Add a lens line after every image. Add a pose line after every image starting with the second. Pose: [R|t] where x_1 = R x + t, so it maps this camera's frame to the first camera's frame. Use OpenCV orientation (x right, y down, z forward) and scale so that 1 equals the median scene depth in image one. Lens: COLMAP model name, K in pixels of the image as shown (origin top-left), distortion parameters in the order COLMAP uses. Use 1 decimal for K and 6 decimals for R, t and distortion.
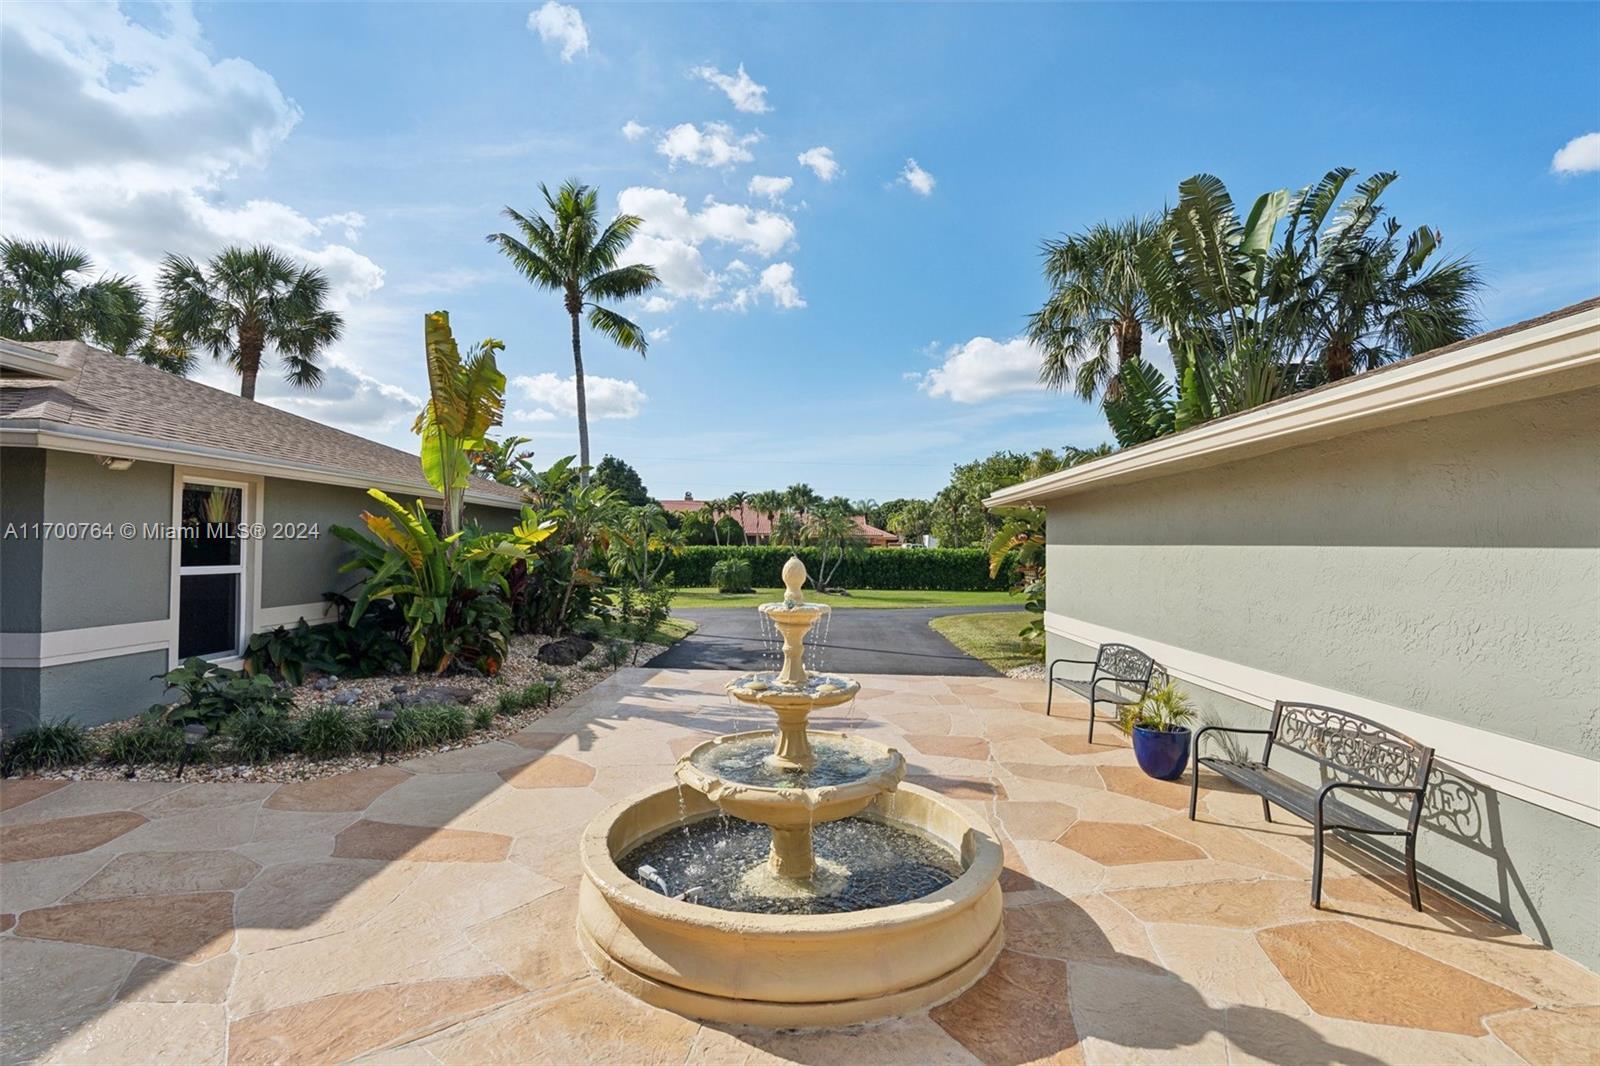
lens RADIAL K [[730.4, 0, 799.1], [0, 730.4, 537.0], [0, 0, 1]] dist [-0.004679, 0.000151]
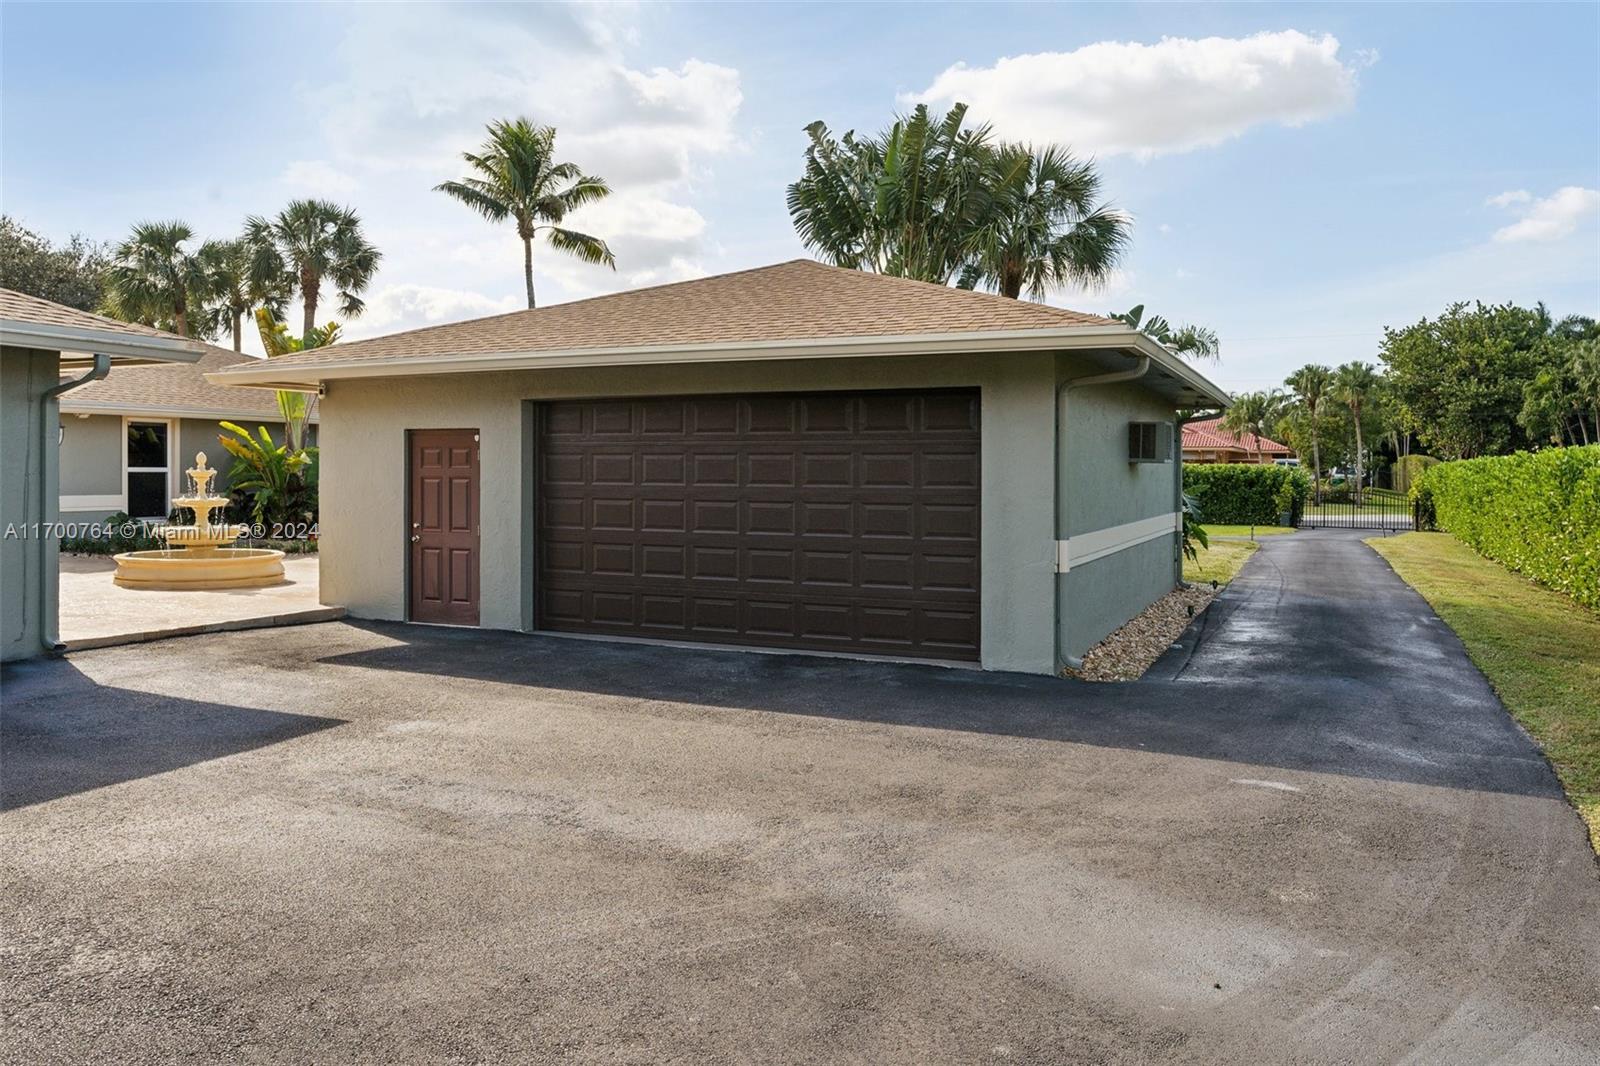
lens RADIAL K [[1134.2, 0, 800.0], [0, 1134.2, 533.0], [0, 0, 1]] dist [0.008832, 0.002672]
pose [[0.917755, 0.016838, -0.396789, 0.773844], [0.010529, 0.997718, 0.066693, 0.013509], [0.397007, -0.065386, 0.915484, -0.406757]]
